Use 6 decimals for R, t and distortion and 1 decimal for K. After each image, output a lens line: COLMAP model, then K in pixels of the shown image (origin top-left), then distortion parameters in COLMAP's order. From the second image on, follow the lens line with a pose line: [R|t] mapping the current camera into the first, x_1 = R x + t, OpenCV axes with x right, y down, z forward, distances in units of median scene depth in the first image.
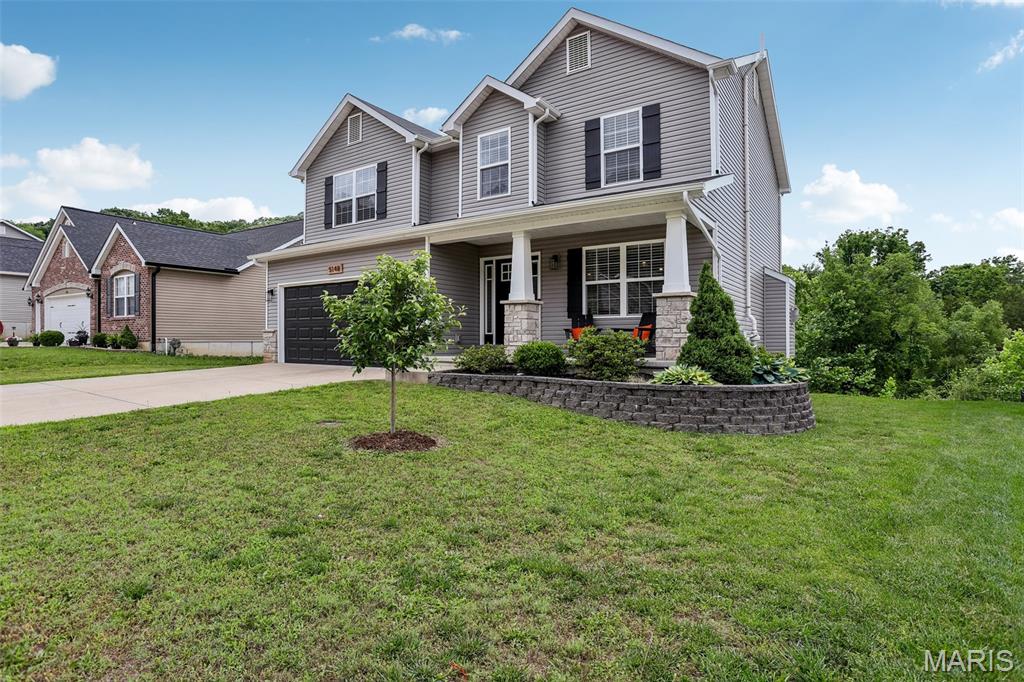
lens RADIAL K [[558.1, 0, 512.0], [0, 558.1, 341.0], [0, 0, 1]] dist [-0.070699, -0.000080]
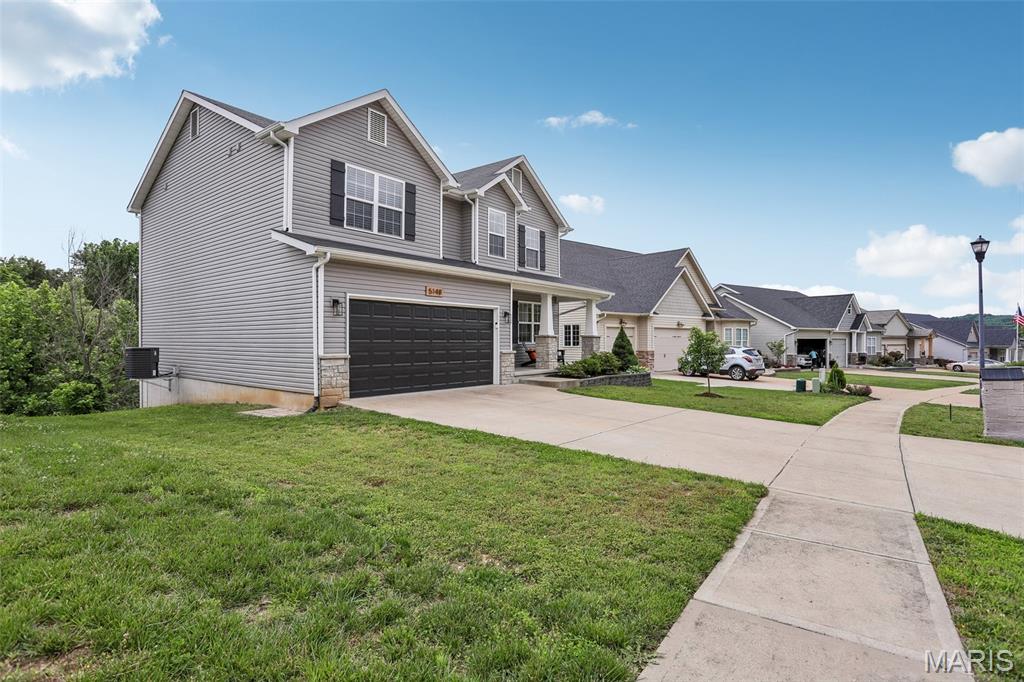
lens RADIAL K [[512.5, 0, 512.0], [0, 512.5, 341.0], [0, 0, 1]] dist [-0.080859, 0.043764]
pose [[0.047290, -0.000735, 0.998881, -1.303053], [0.003462, 0.999994, 0.000572, -0.046416], [-0.998875, 0.003431, 0.047292, 0.886756]]
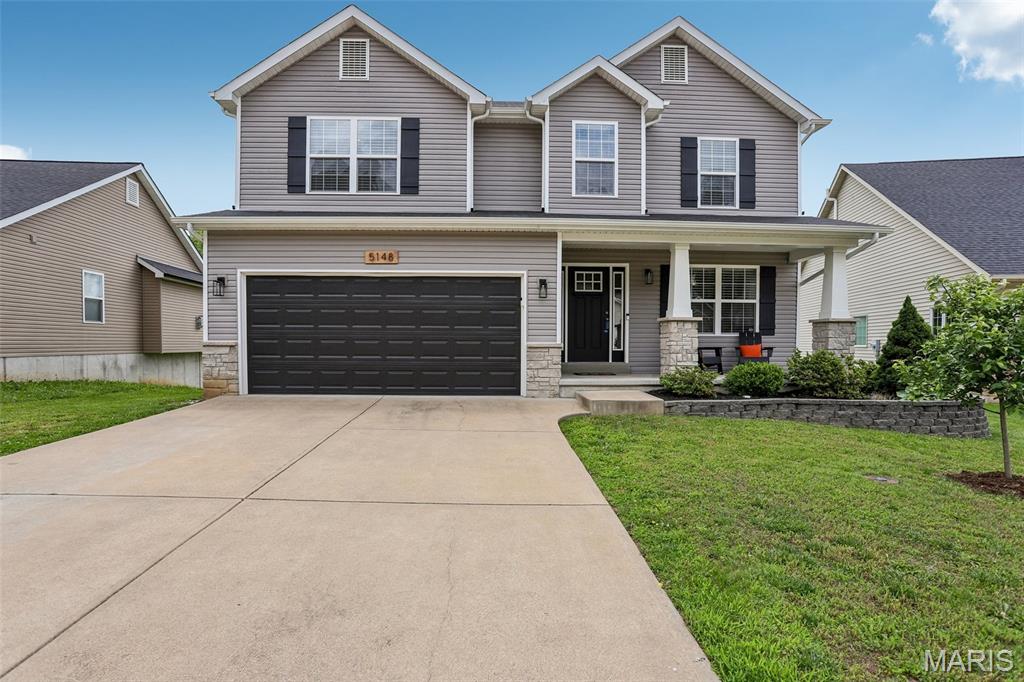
lens RADIAL K [[515.5, 0, 511.3], [0, 515.5, 363.4], [0, 0, 1]] dist [-0.049558, 0.000296]
pose [[0.794329, -0.018068, 0.607219, -0.628121], [-0.001262, 0.999506, 0.031391, -0.018126], [-0.607486, -0.025701, 0.793914, 0.419230]]
